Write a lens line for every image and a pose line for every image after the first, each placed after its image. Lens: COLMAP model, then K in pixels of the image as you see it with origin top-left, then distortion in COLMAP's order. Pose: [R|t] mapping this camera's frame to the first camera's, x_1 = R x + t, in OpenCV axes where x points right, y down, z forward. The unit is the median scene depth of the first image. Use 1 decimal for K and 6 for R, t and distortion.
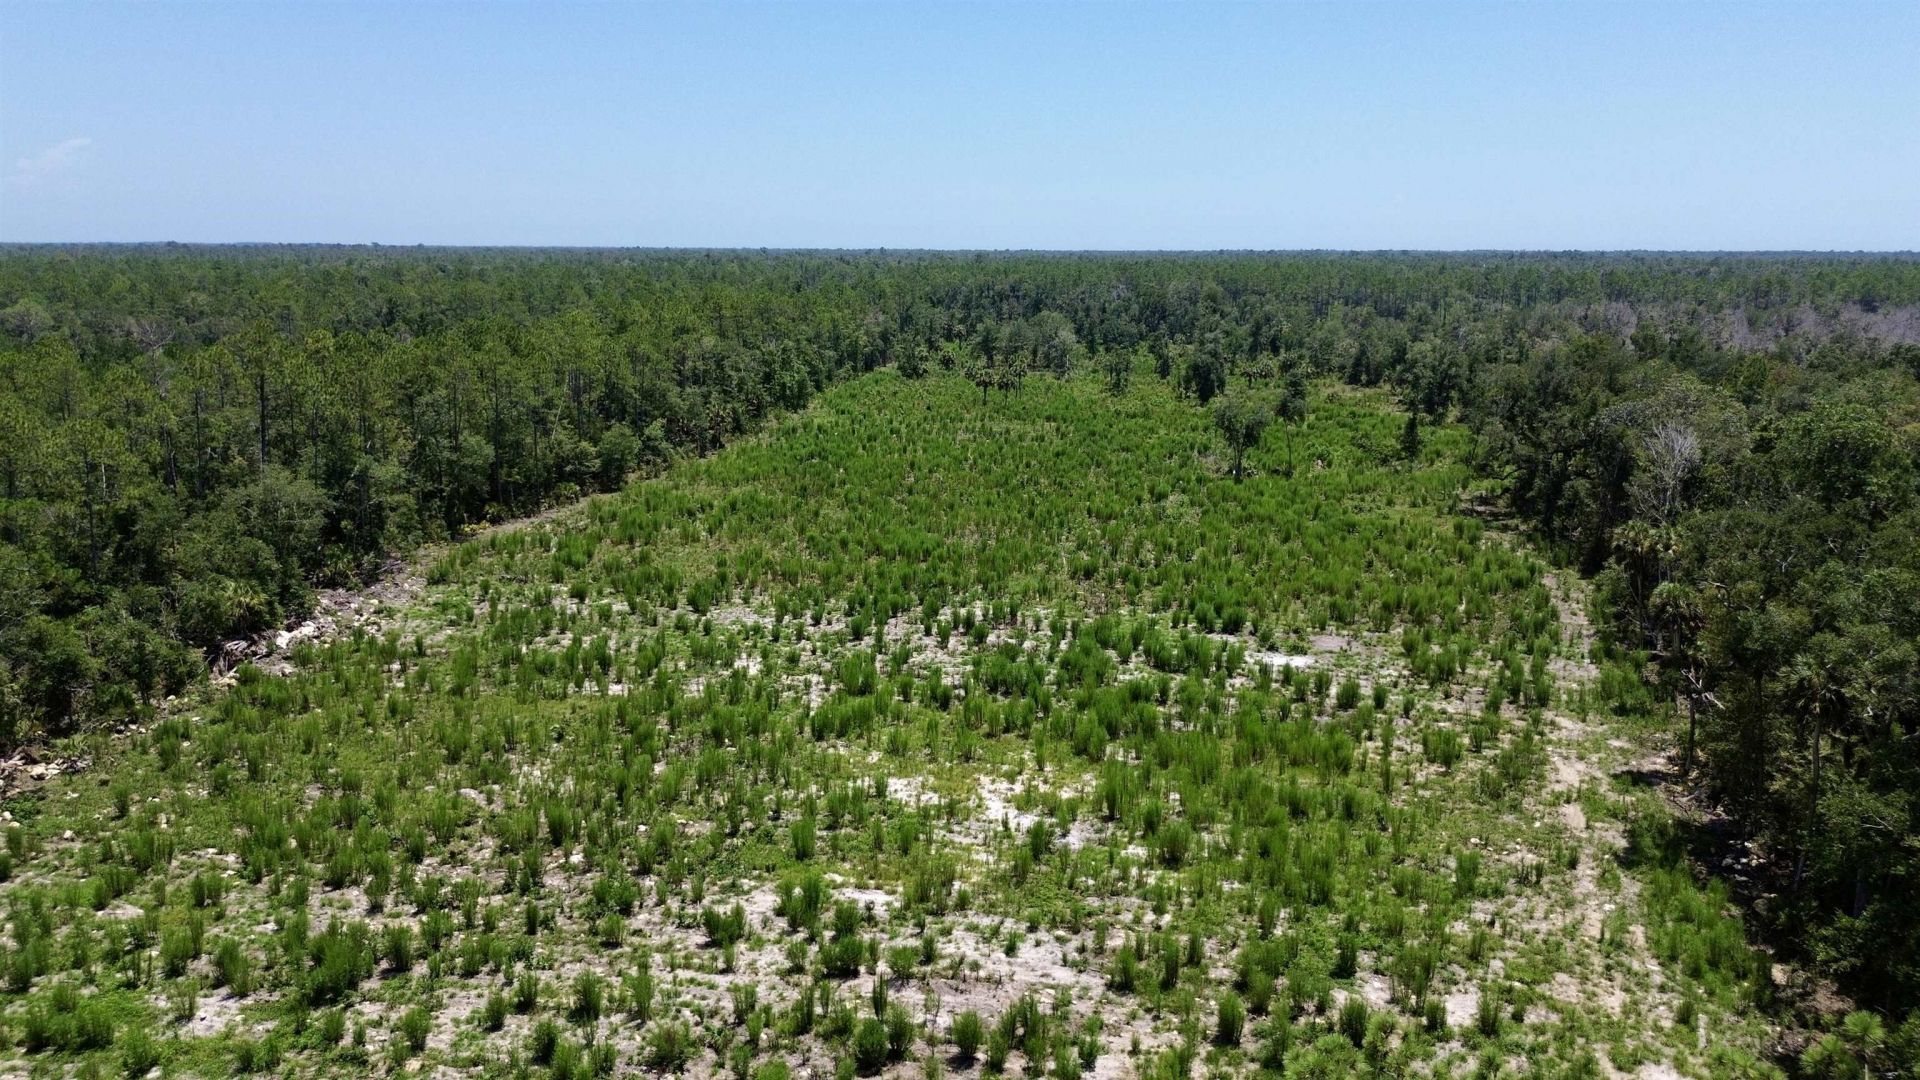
lens RADIAL K [[1364.3, 0, 960.0], [0, 1364.3, 540.0], [0, 0, 1]] dist [0.092315, -0.107904]
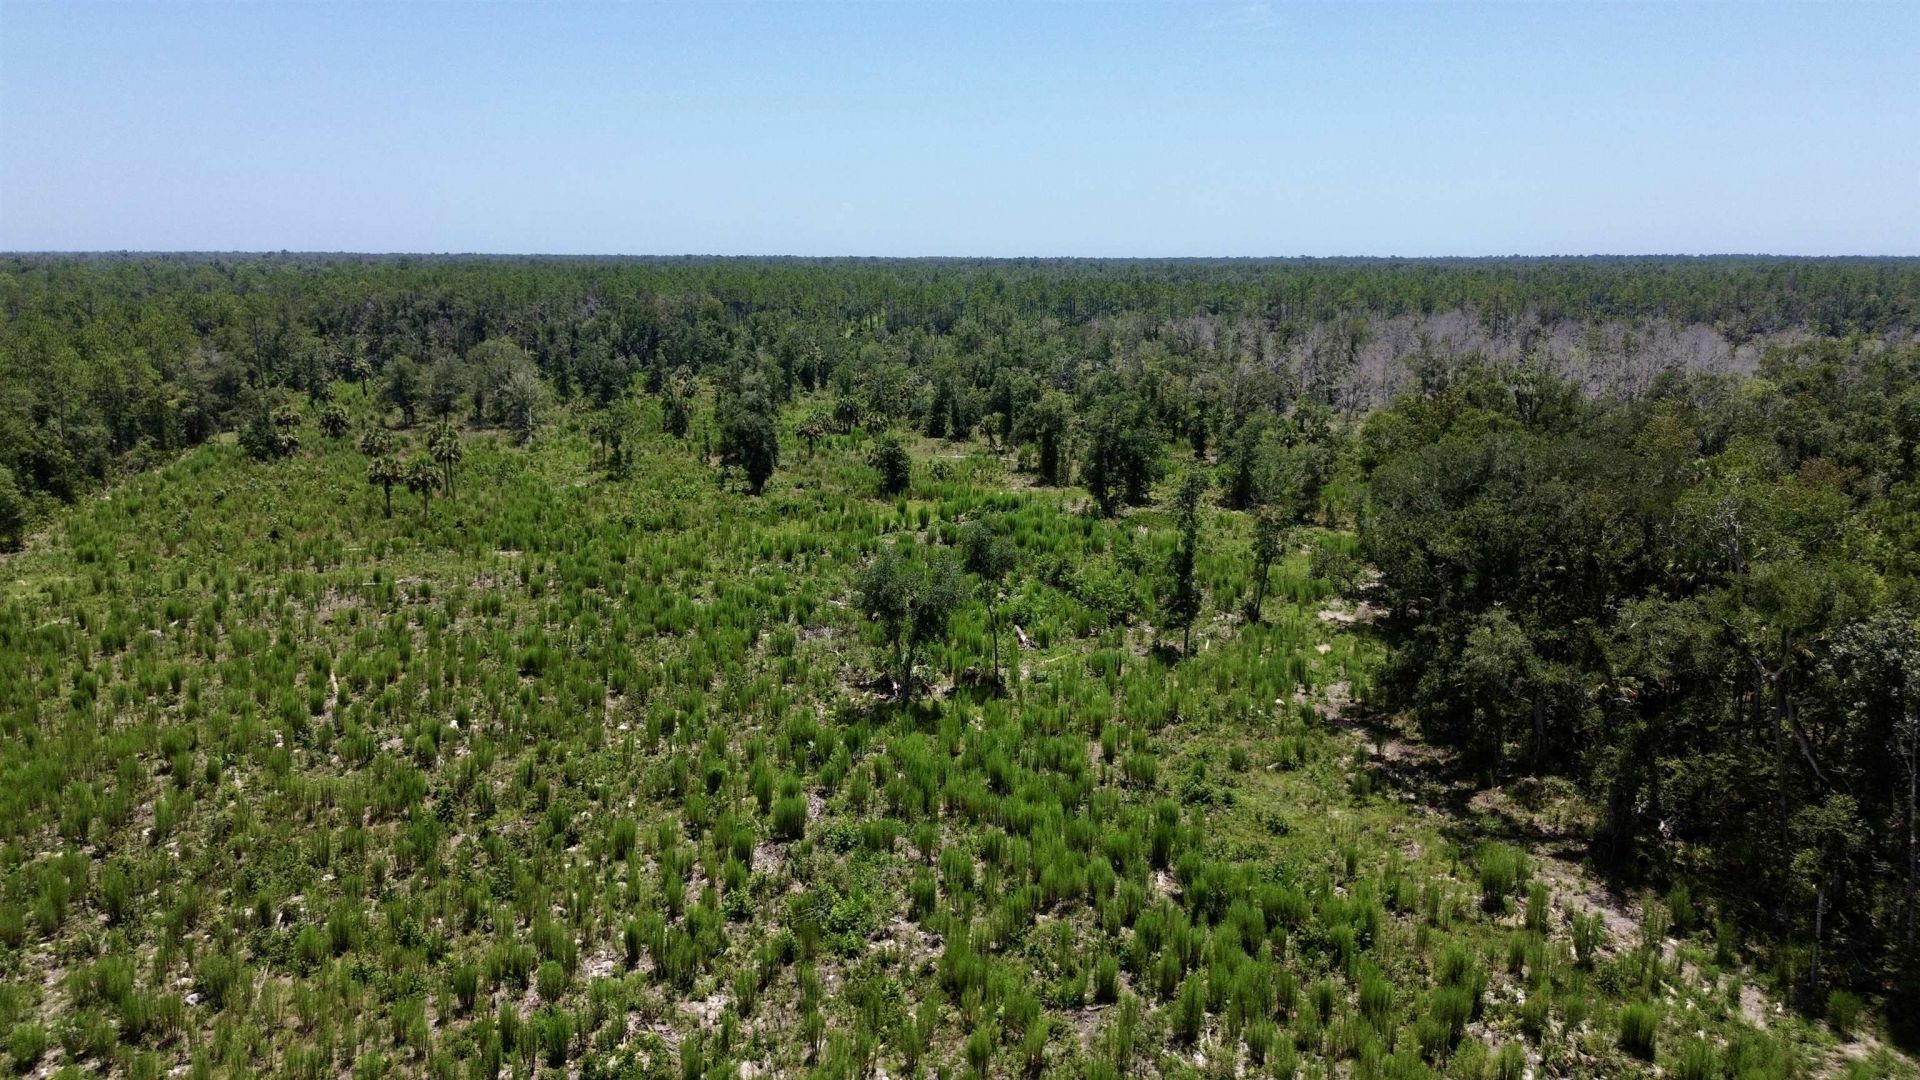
lens RADIAL K [[1364.3, 0, 960.0], [0, 1364.3, 540.0], [0, 0, 1]] dist [0.092315, -0.107904]
pose [[0.928077, -0.079198, 0.363870, 0.020368], [0.080637, 0.996680, 0.011263, -0.052698], [-0.363554, 0.018889, 0.931382, 0.252953]]
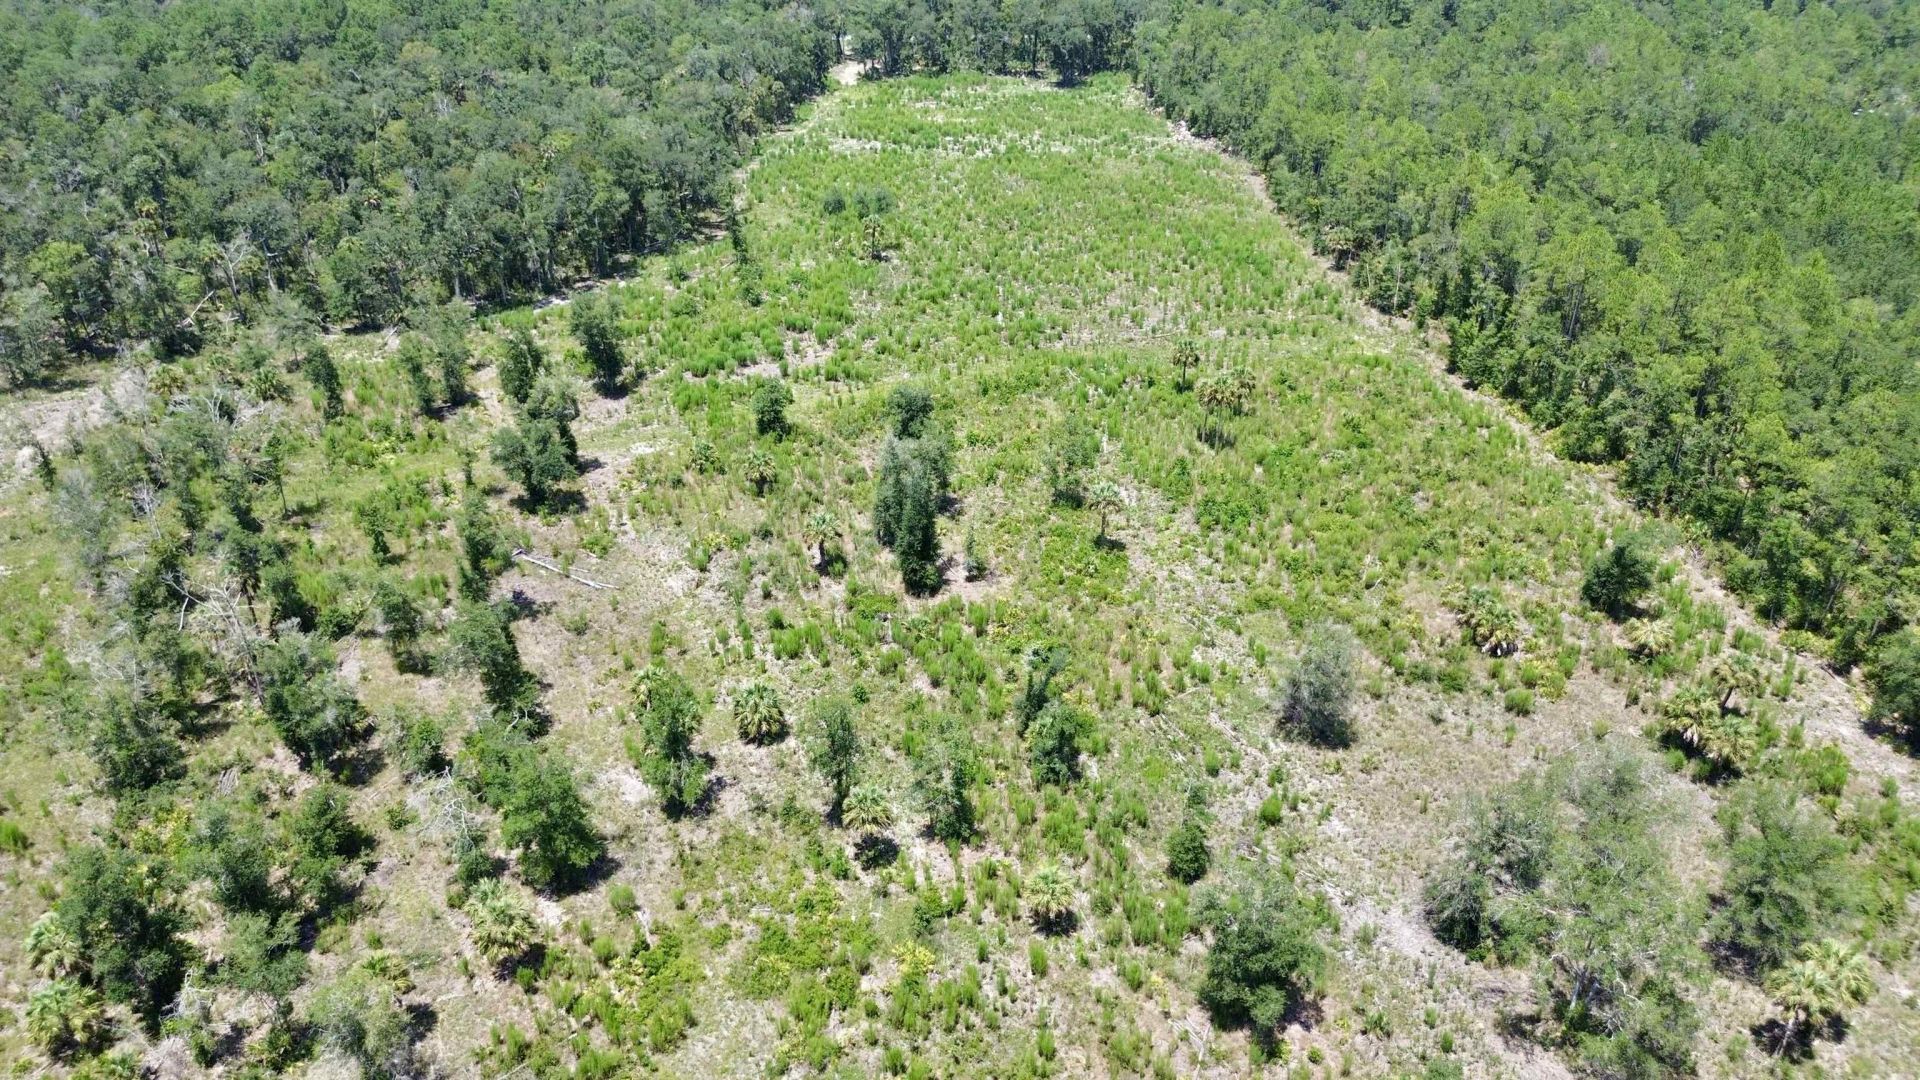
lens RADIAL K [[1381.5, 0, 958.7], [0, 1381.5, 520.2], [0, 0, 1]] dist [0.100434, -0.123876]
pose [[-0.974504, 0.084490, -0.207855, 0.212109], [-0.065949, 0.777607, 0.625282, -0.341224], [0.214460, 0.623048, -0.752209, 1.087728]]
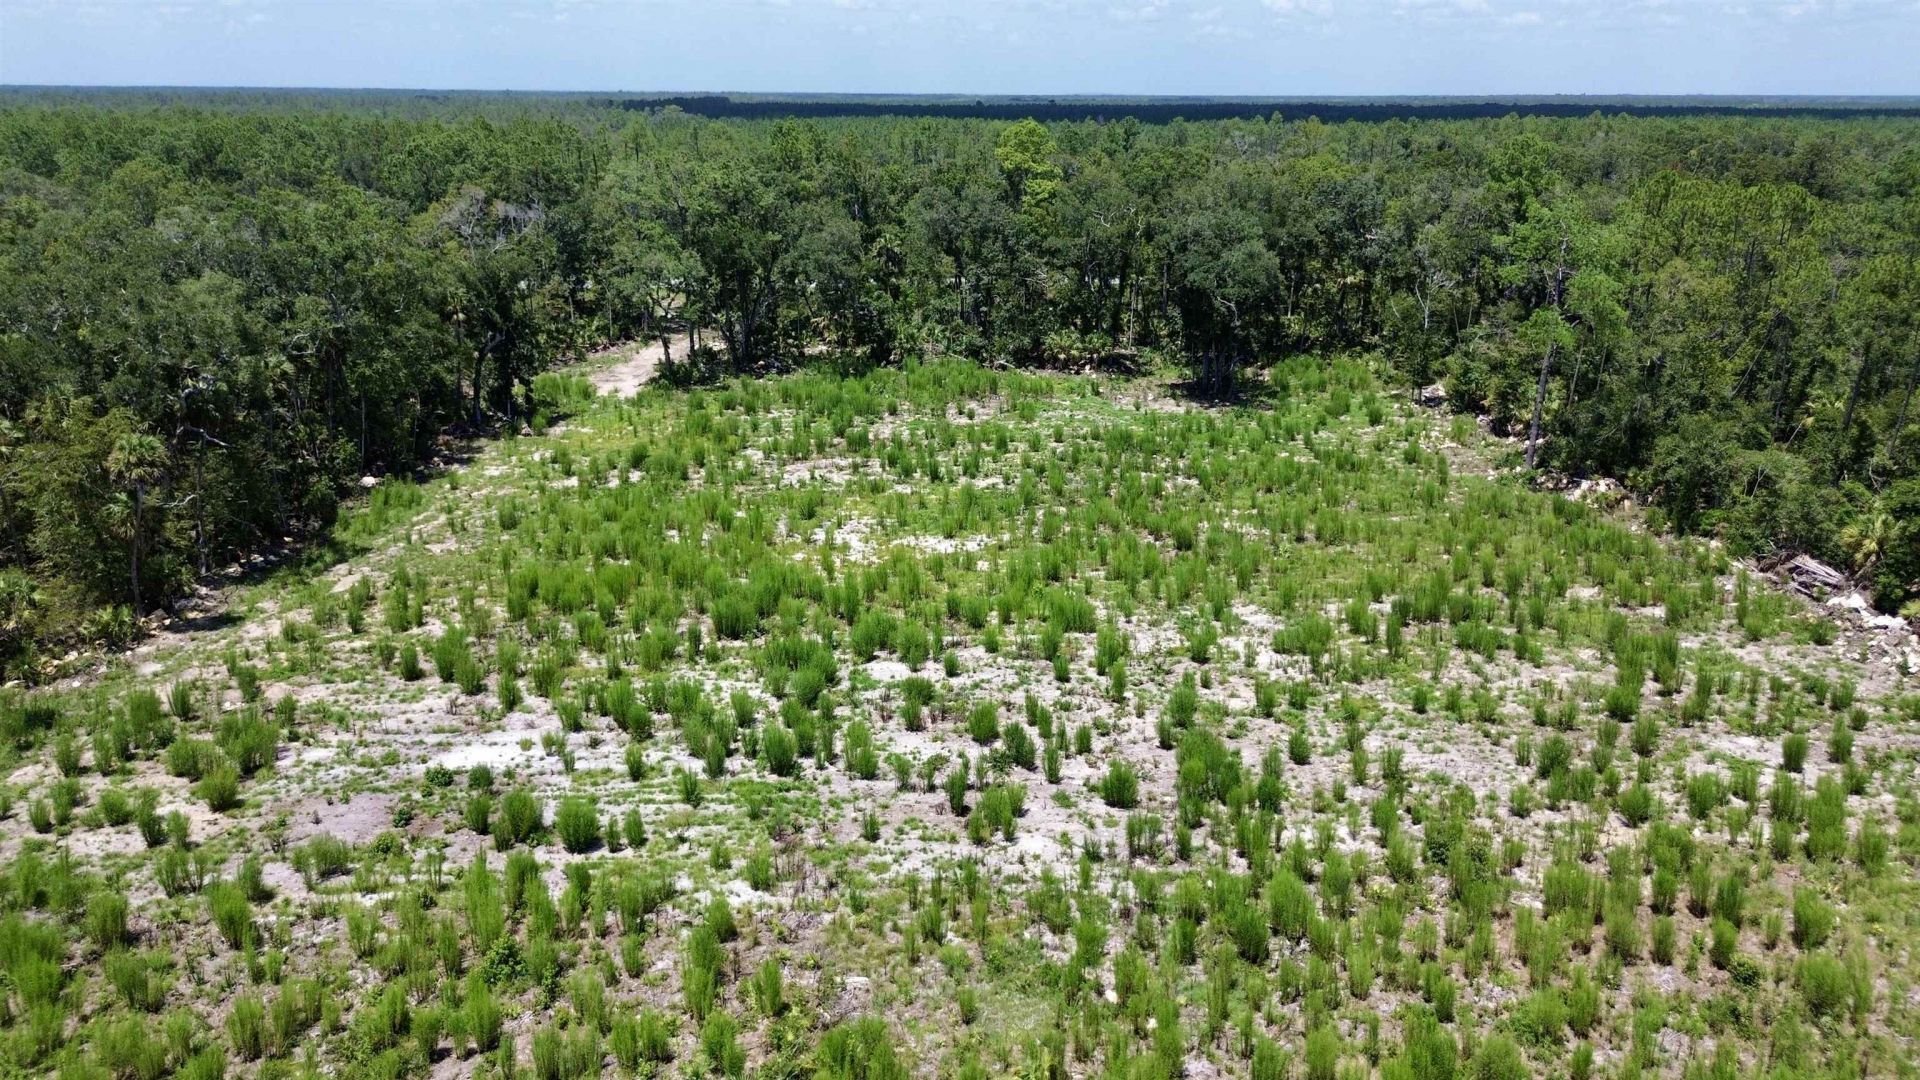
lens RADIAL K [[1364.3, 0, 960.0], [0, 1364.3, 540.0], [0, 0, 1]] dist [0.092315, -0.107904]
pose [[-0.966656, 0.063417, -0.248100, 0.049053], [-0.068893, 0.868727, 0.490476, -0.086632], [0.246636, 0.491214, -0.835392, 0.419559]]
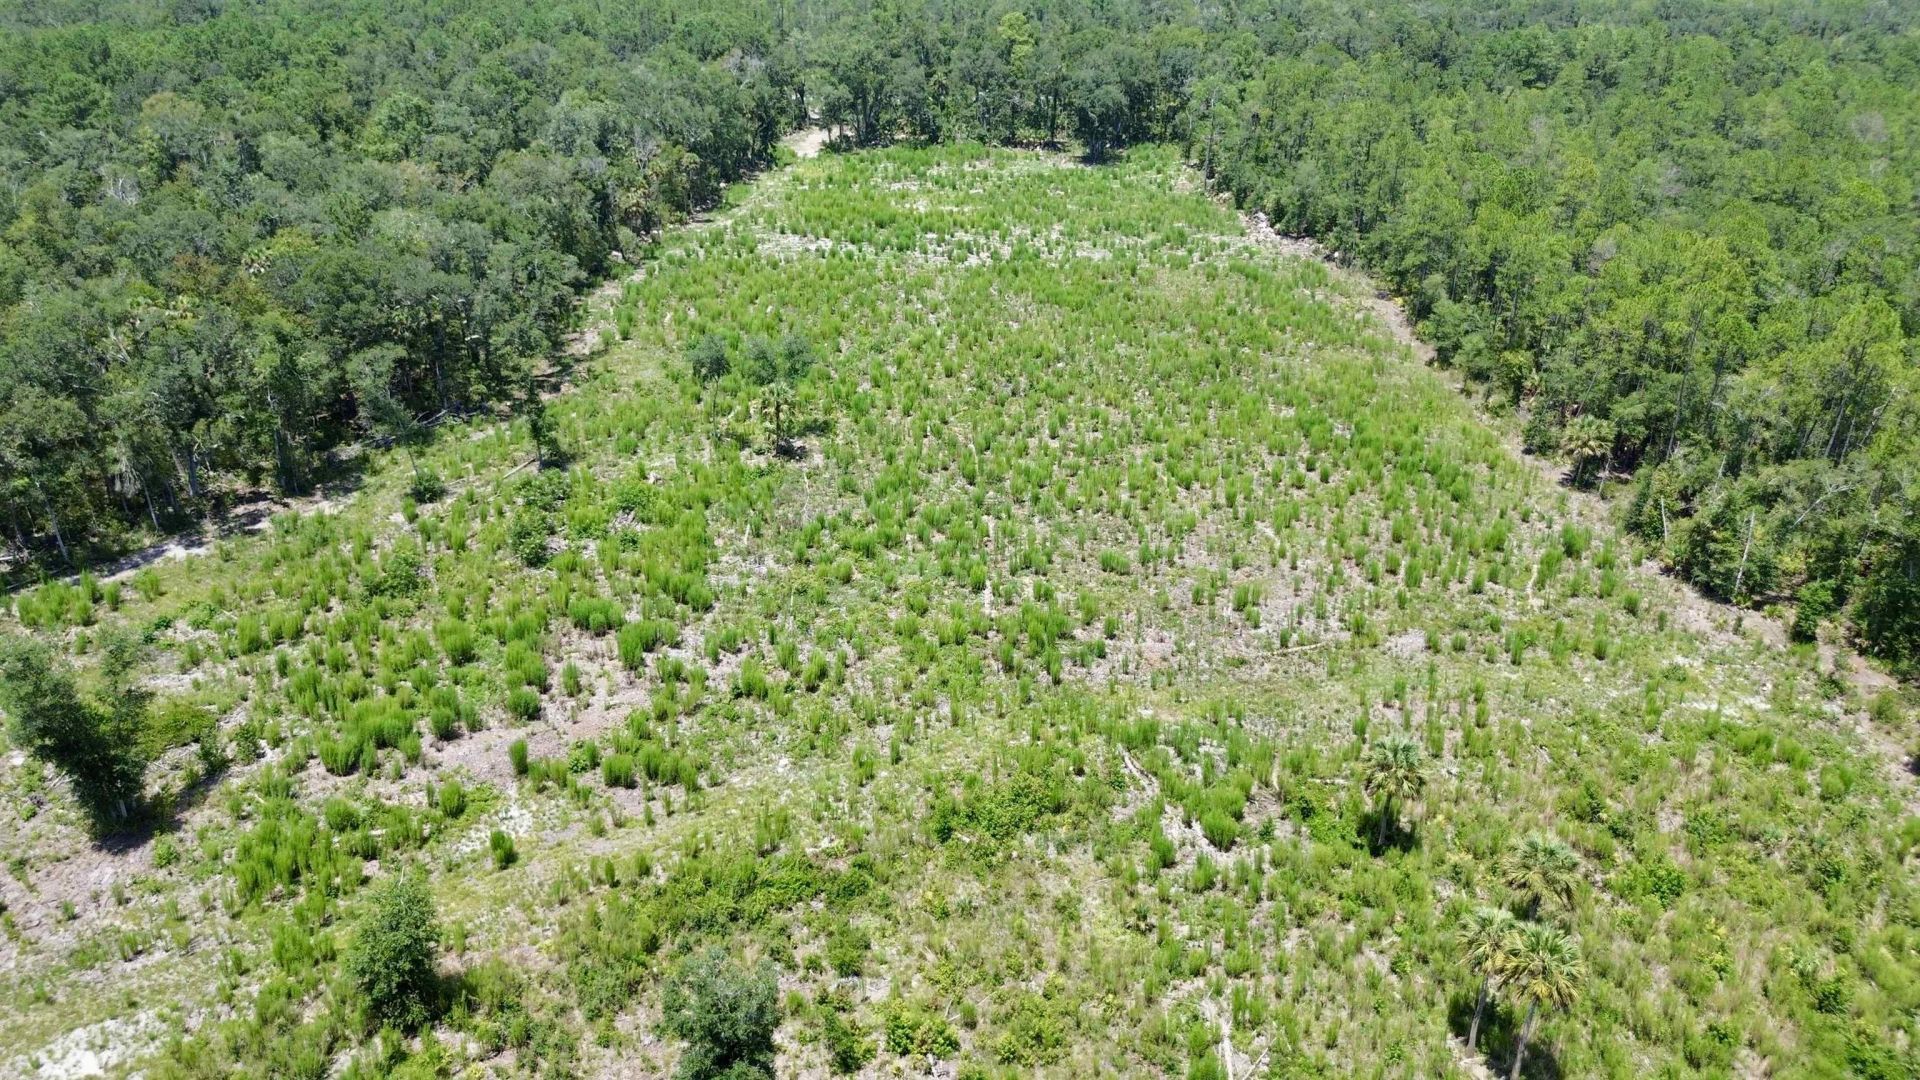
lens RADIAL K [[1381.5, 0, 958.7], [0, 1381.5, 520.2], [0, 0, 1]] dist [0.100434, -0.123876]
pose [[-0.977306, 0.064001, -0.201932, 0.134517], [-0.069443, 0.803792, 0.590844, -0.240880], [0.200125, 0.591458, -0.781106, 0.830249]]
